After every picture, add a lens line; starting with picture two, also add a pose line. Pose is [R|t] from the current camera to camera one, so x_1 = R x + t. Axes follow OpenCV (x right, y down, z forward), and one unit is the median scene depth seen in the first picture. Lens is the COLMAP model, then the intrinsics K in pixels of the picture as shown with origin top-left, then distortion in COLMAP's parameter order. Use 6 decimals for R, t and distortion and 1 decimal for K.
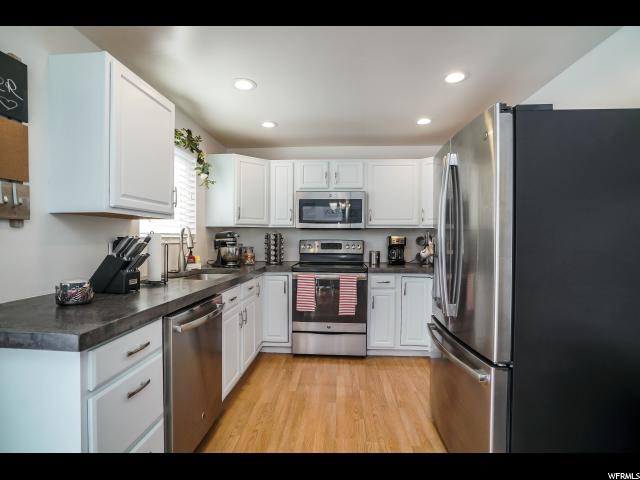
lens RADIAL K [[312.4, 0, 321.8], [0, 312.4, 242.6], [0, 0, 1]] dist [-0.061708, 0.026544]
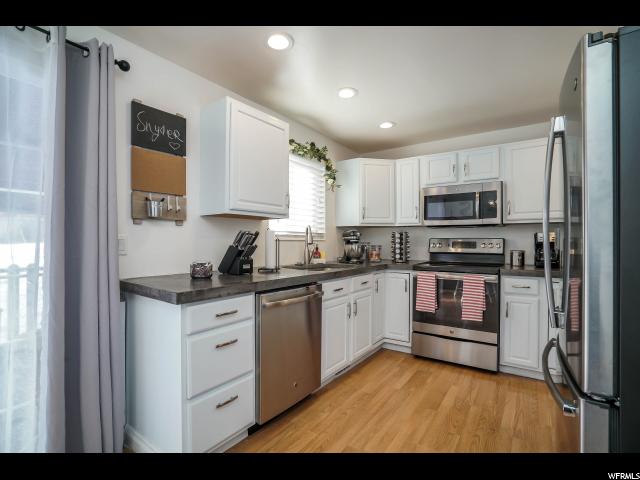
lens RADIAL K [[312.4, 0, 321.8], [0, 312.4, 242.6], [0, 0, 1]] dist [-0.061708, 0.026544]
pose [[0.853453, -0.001915, -0.521167, 0.172409], [-0.005103, 0.999915, -0.012031, 0.020676], [0.521146, 0.012927, 0.853370, 0.021443]]
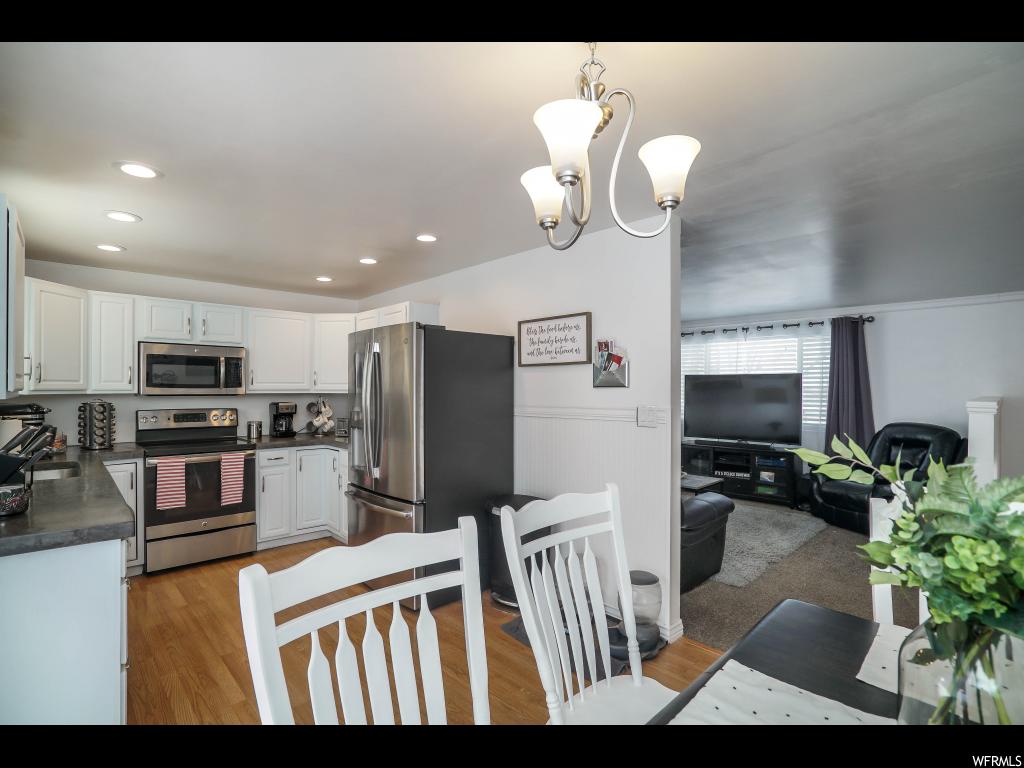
lens RADIAL K [[499.9, 0, 514.9], [0, 499.9, 388.2], [0, 0, 1]] dist [-0.061708, 0.026544]
pose [[0.673855, -0.002998, 0.738857, -0.356802], [0.015001, 0.999841, -0.009625, -0.041781], [-0.738711, 0.017569, 0.673793, -0.388228]]
